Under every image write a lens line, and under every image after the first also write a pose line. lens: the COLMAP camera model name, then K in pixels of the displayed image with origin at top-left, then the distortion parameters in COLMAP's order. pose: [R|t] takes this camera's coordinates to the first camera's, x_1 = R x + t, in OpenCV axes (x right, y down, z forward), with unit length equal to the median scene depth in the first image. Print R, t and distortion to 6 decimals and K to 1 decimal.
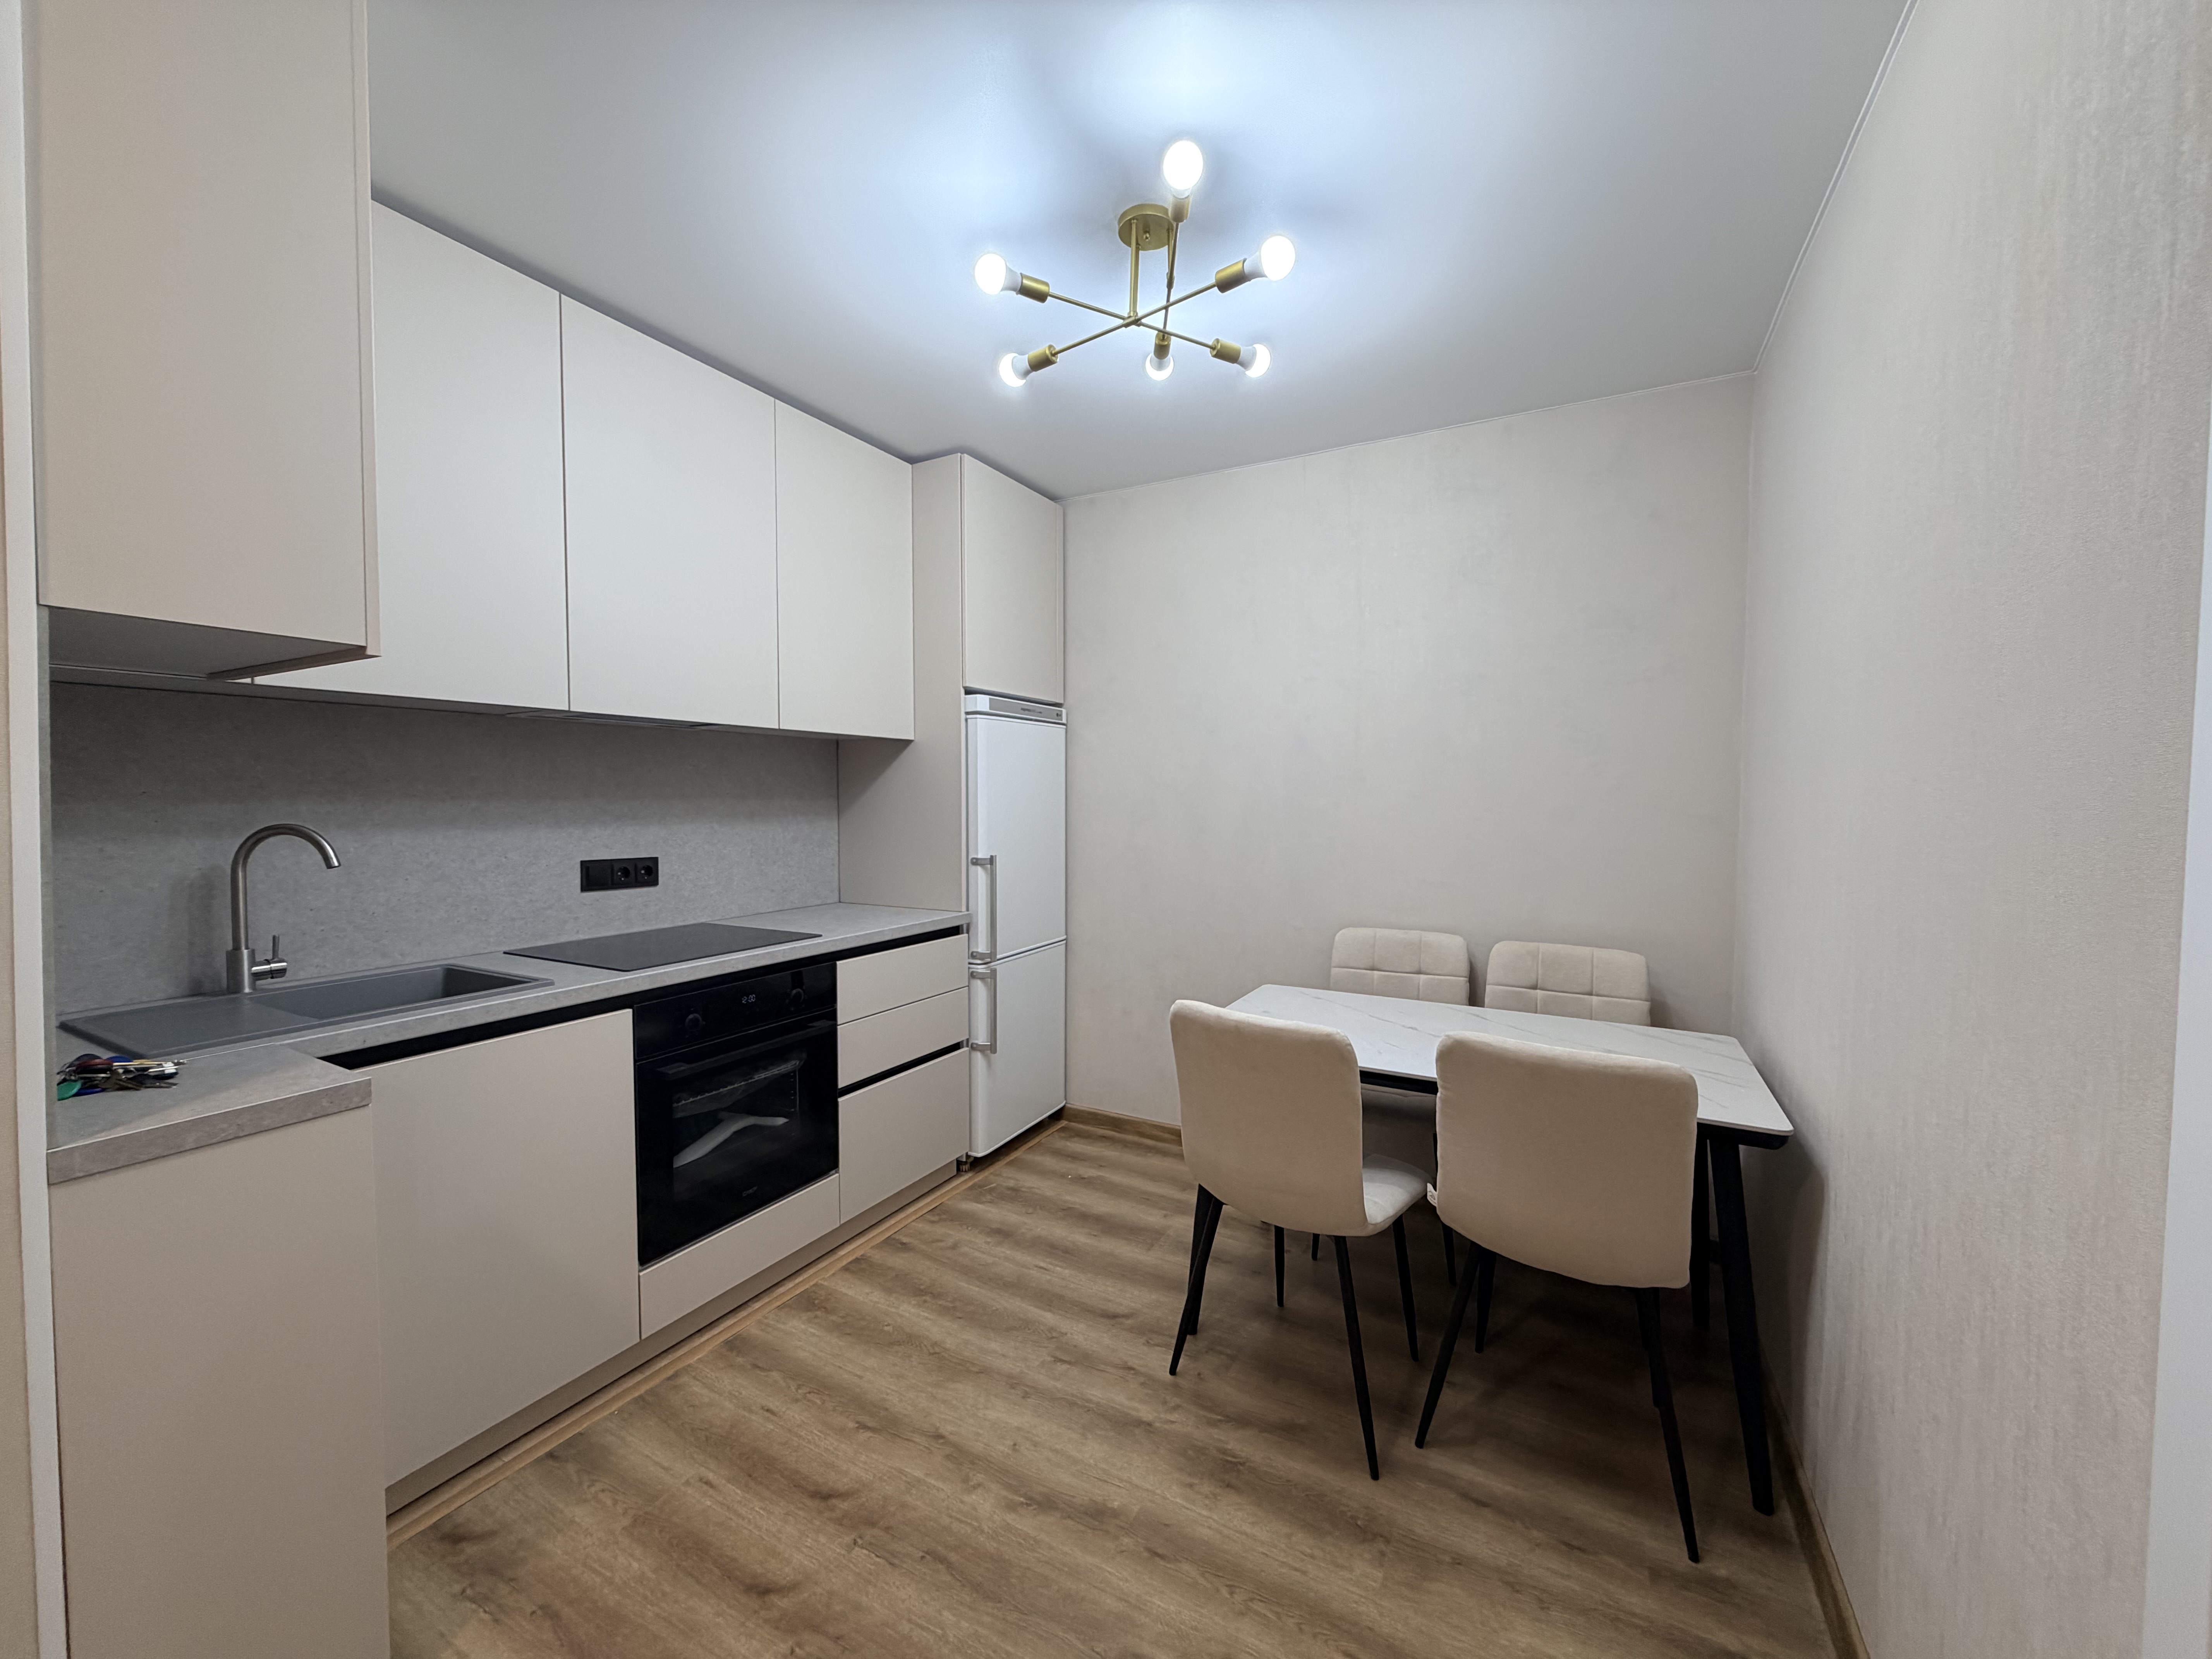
lens RADIAL K [[881.0, 0, 1107.3], [0, 881.0, 827.4], [0, 0, 1]] dist [0.002226, -0.000037]
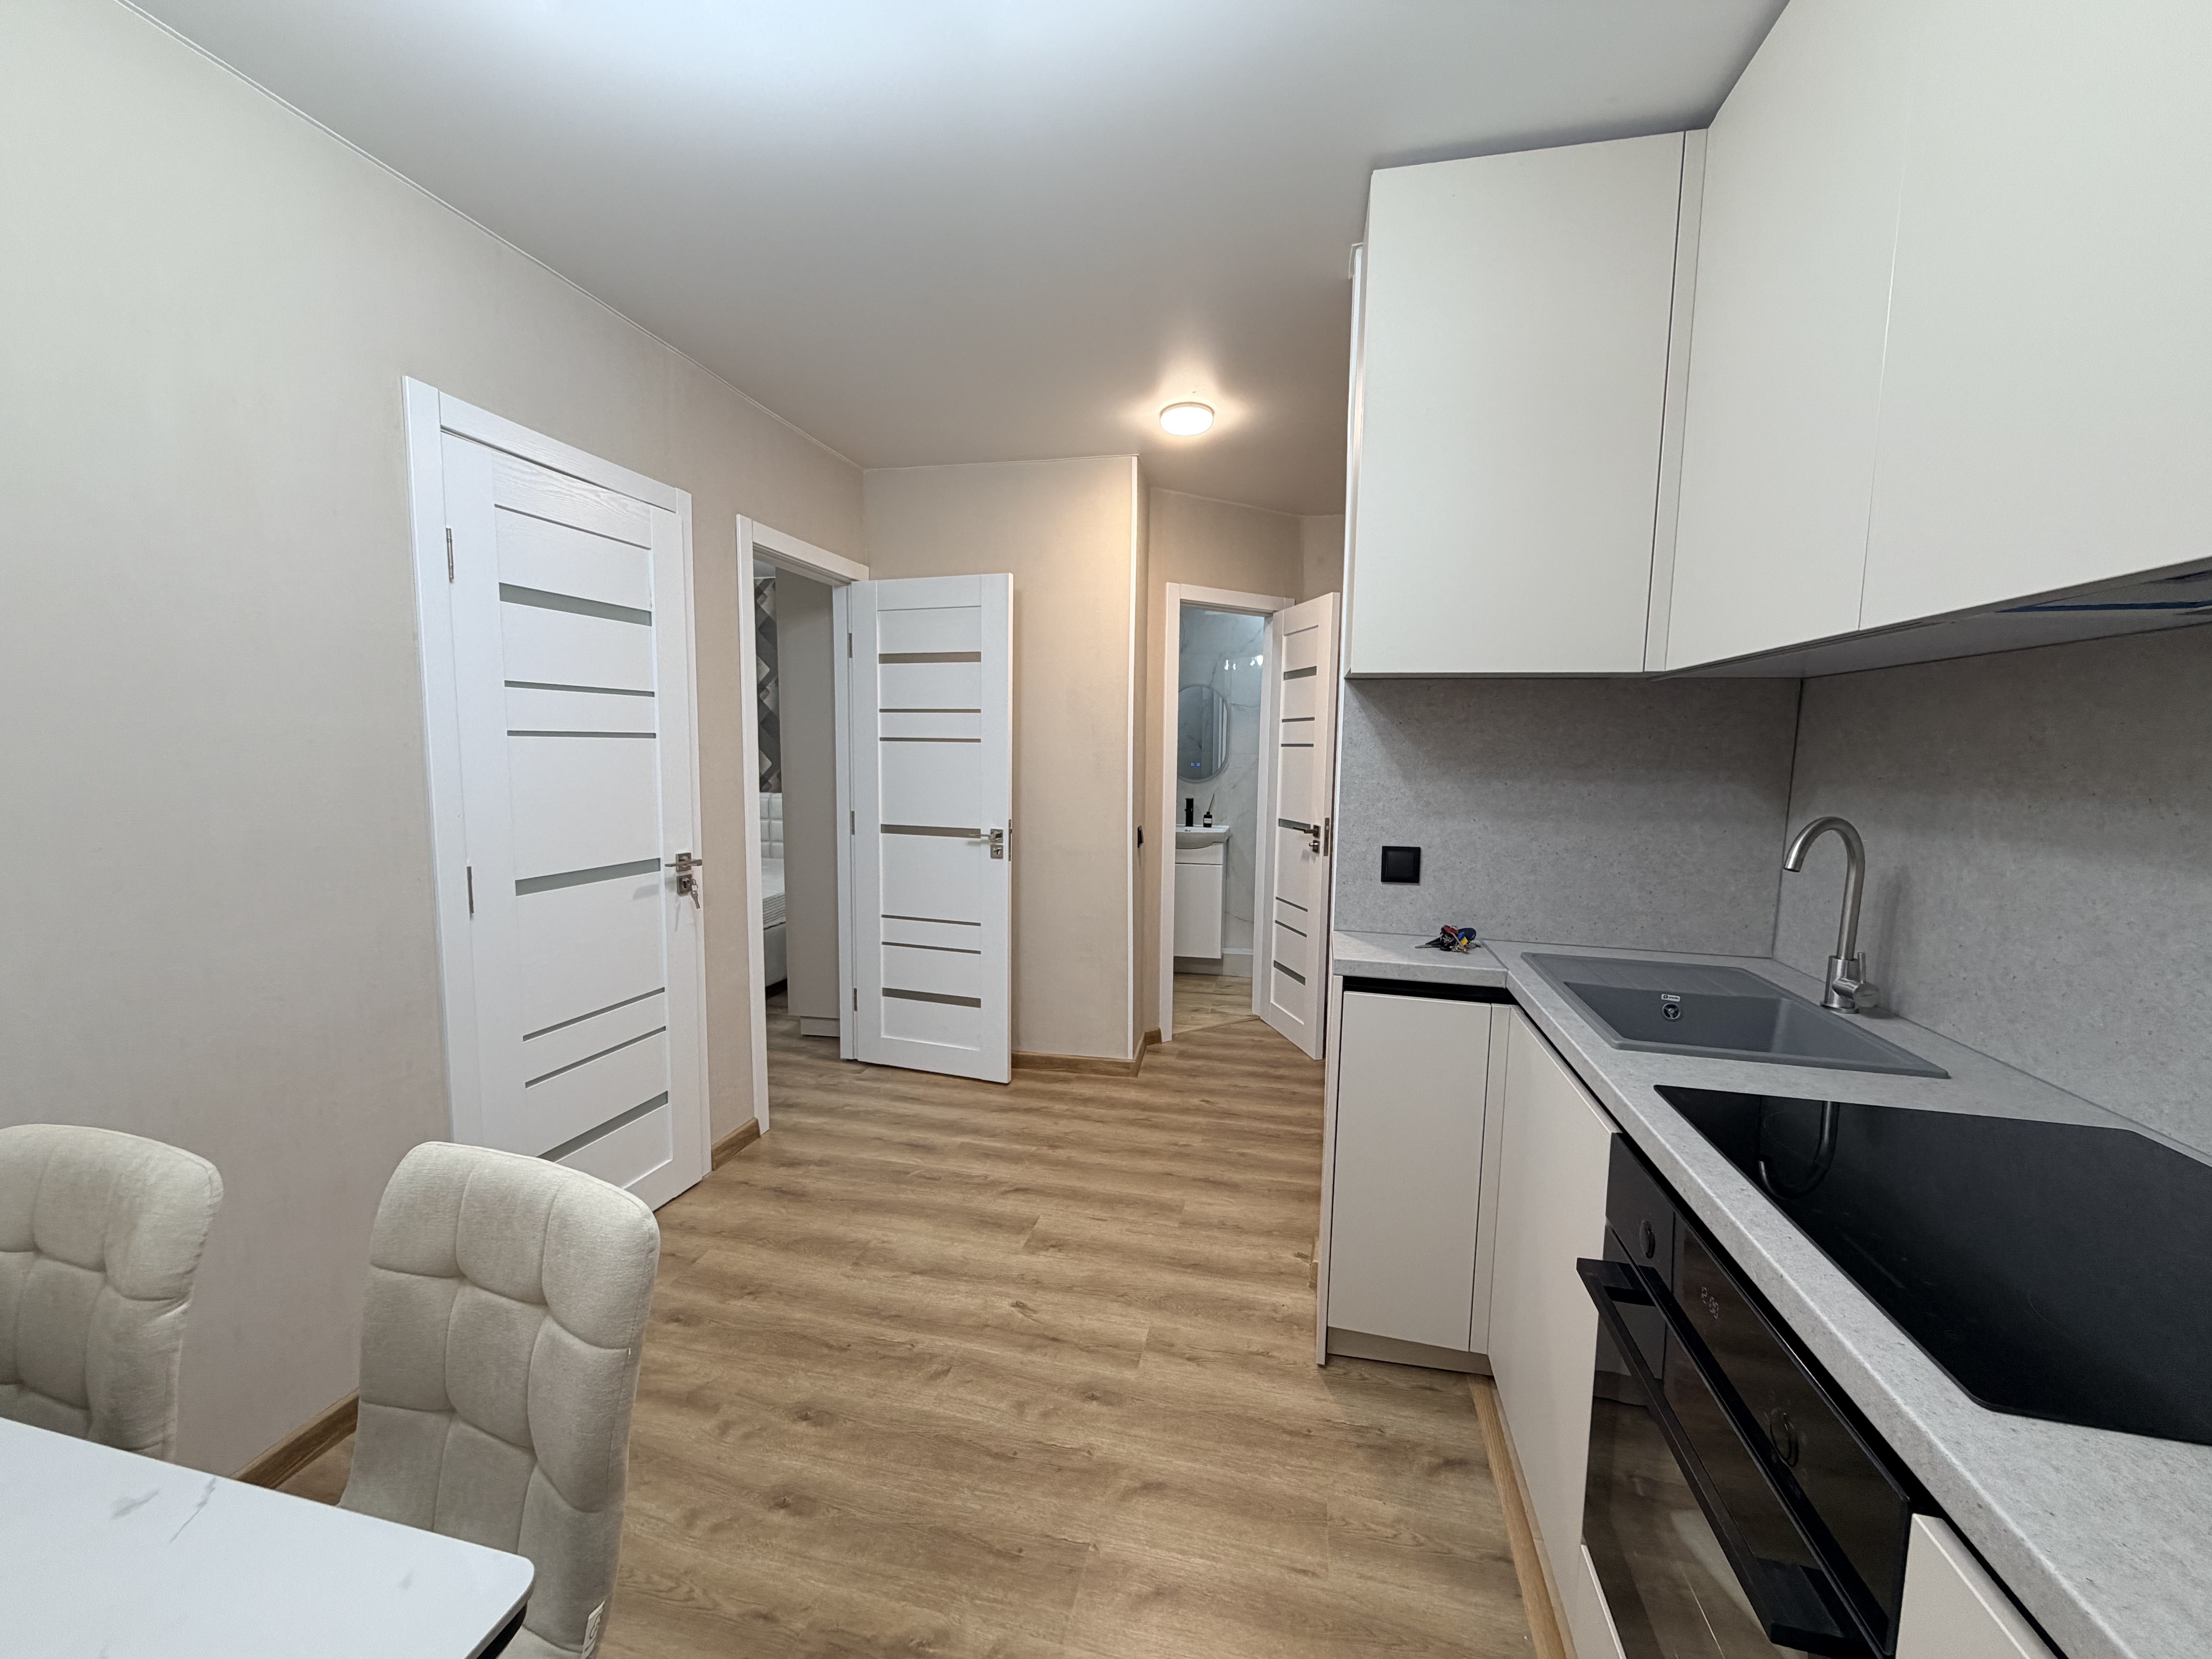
lens RADIAL K [[881.0, 0, 1100.1], [0, 881.0, 830.4], [0, 0, 1]] dist [0.002226, -0.000037]
pose [[-0.965135, 0.010399, -0.261545, -0.037792], [-0.024692, 0.991138, 0.130525, -0.076681], [0.260584, 0.132432, -0.956325, 1.491636]]
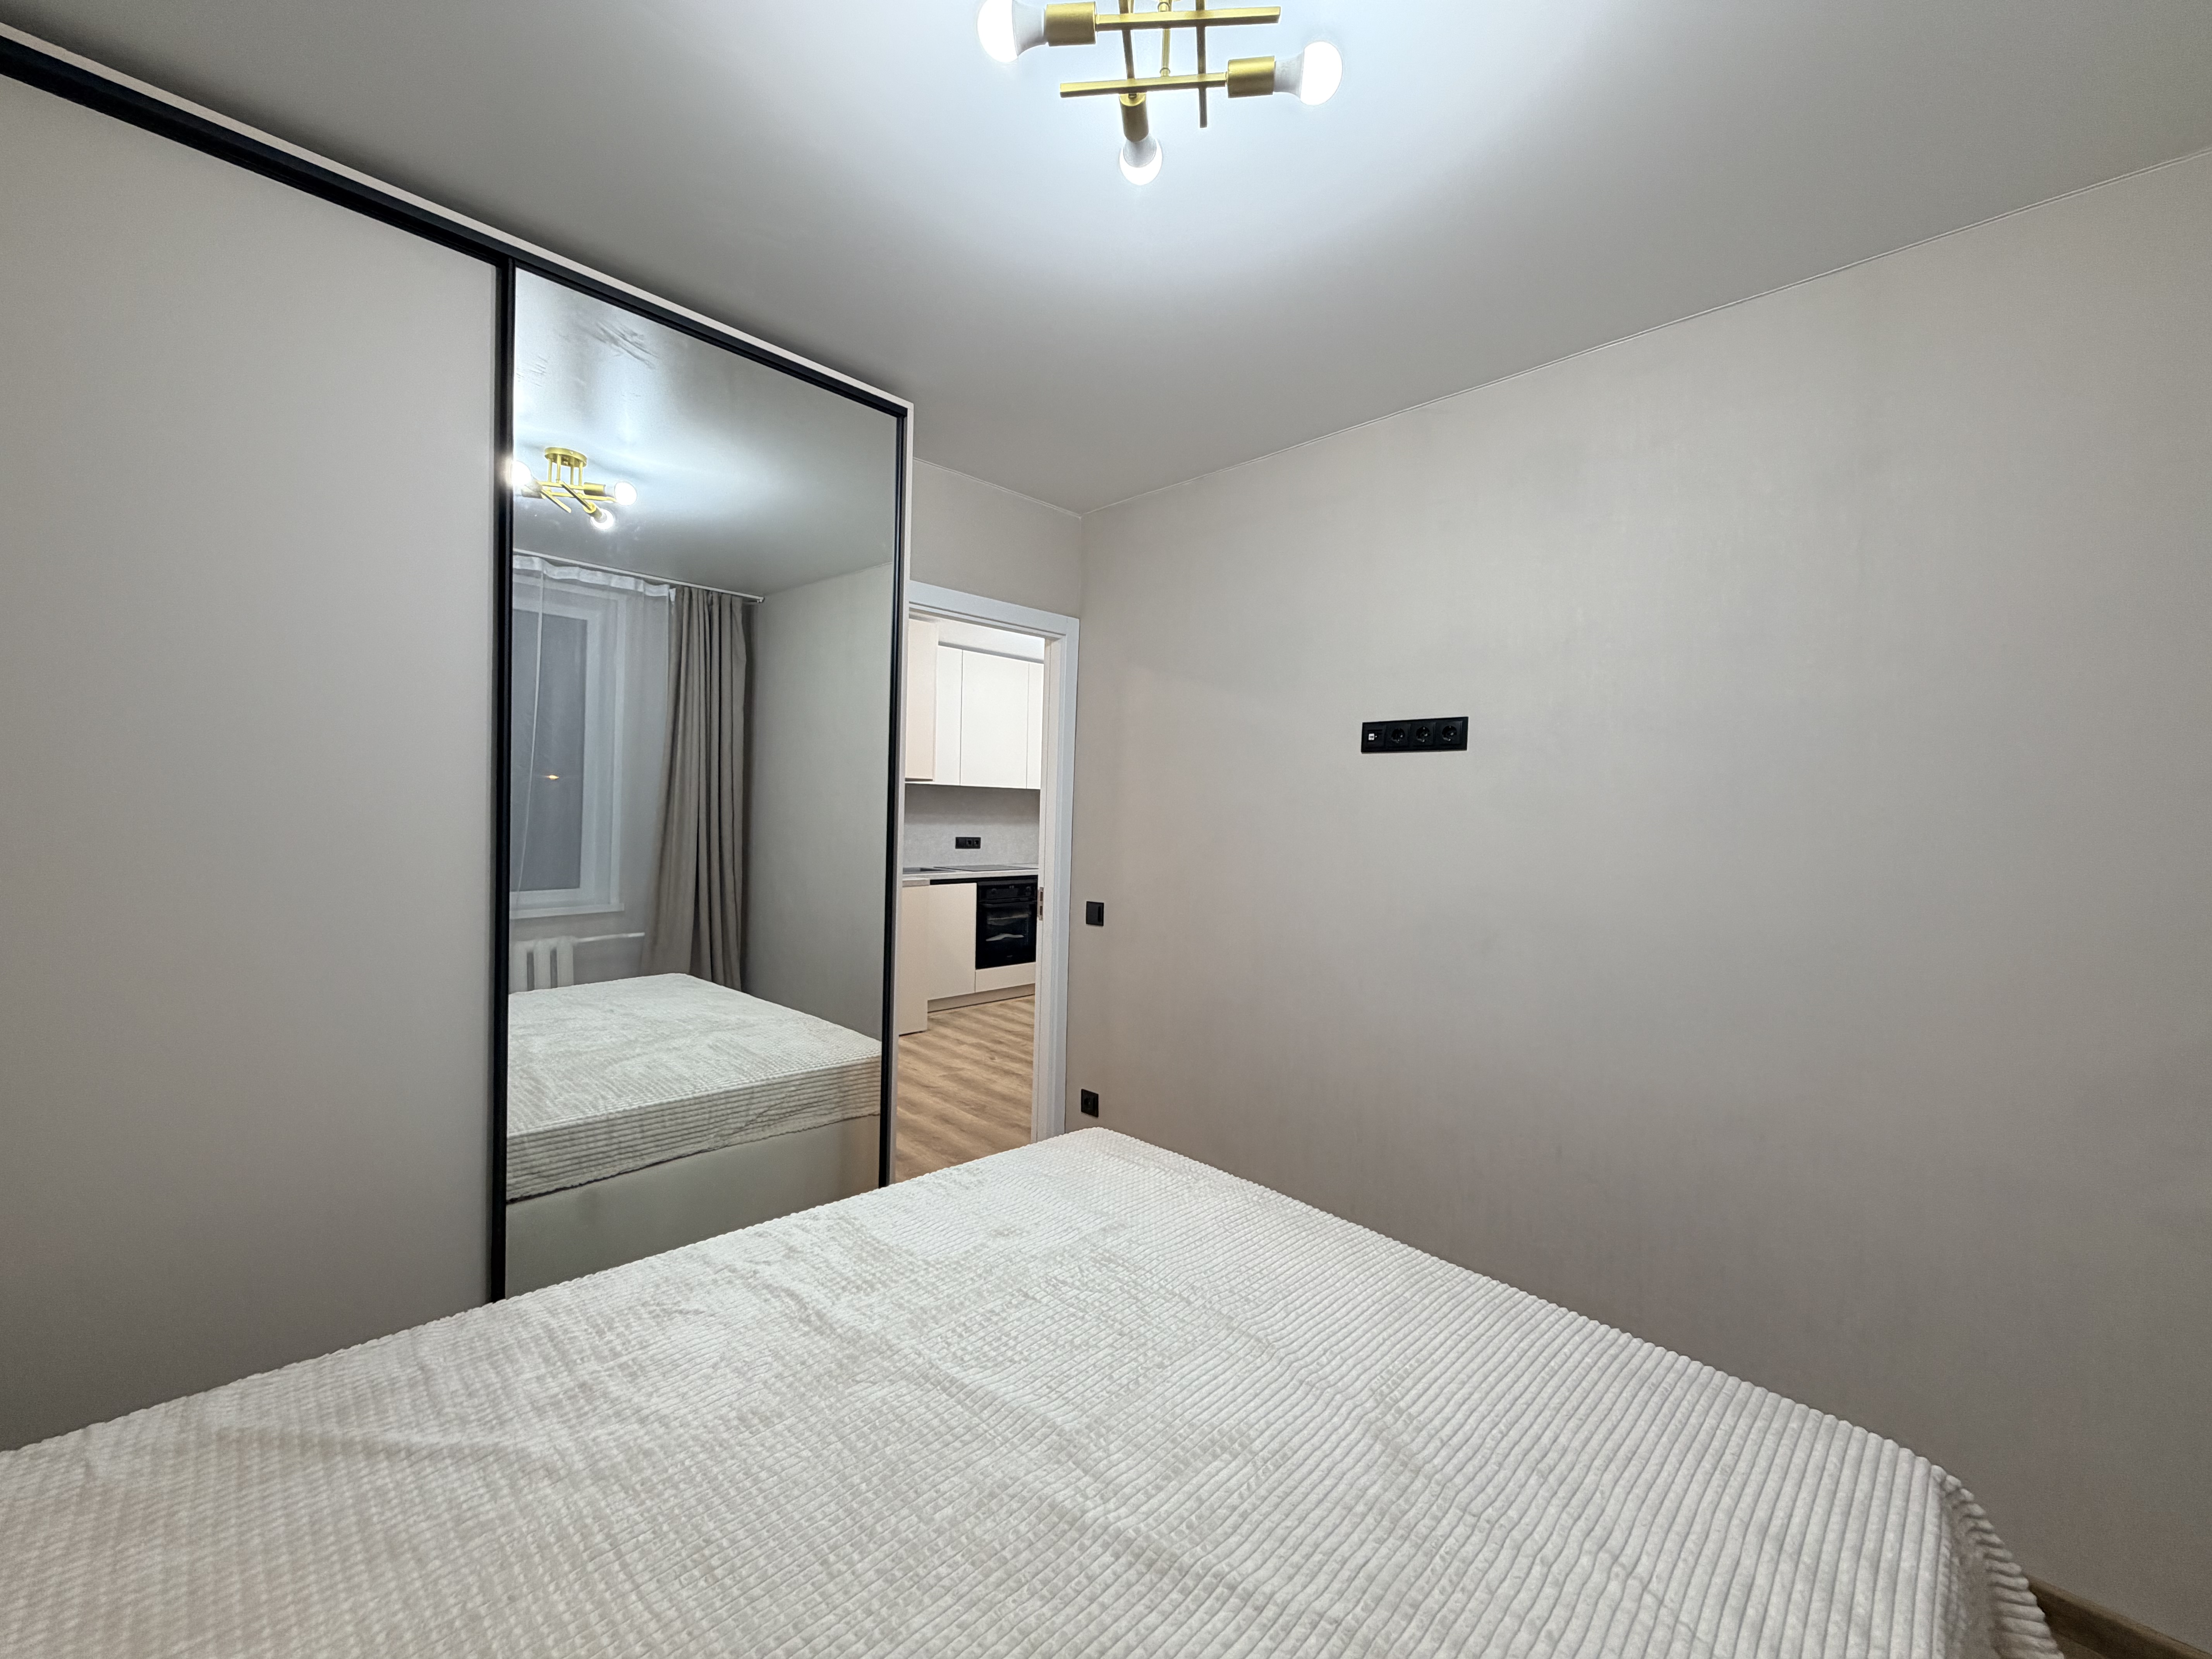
lens RADIAL K [[881.0, 0, 1099.6], [0, 881.0, 823.9], [0, 0, 1]] dist [0.002226, -0.000037]
pose [[0.956290, 0.016069, -0.291978, 0.782795], [-0.023743, 0.999459, -0.022758, 0.061156], [0.291455, 0.028696, 0.956154, -1.856891]]
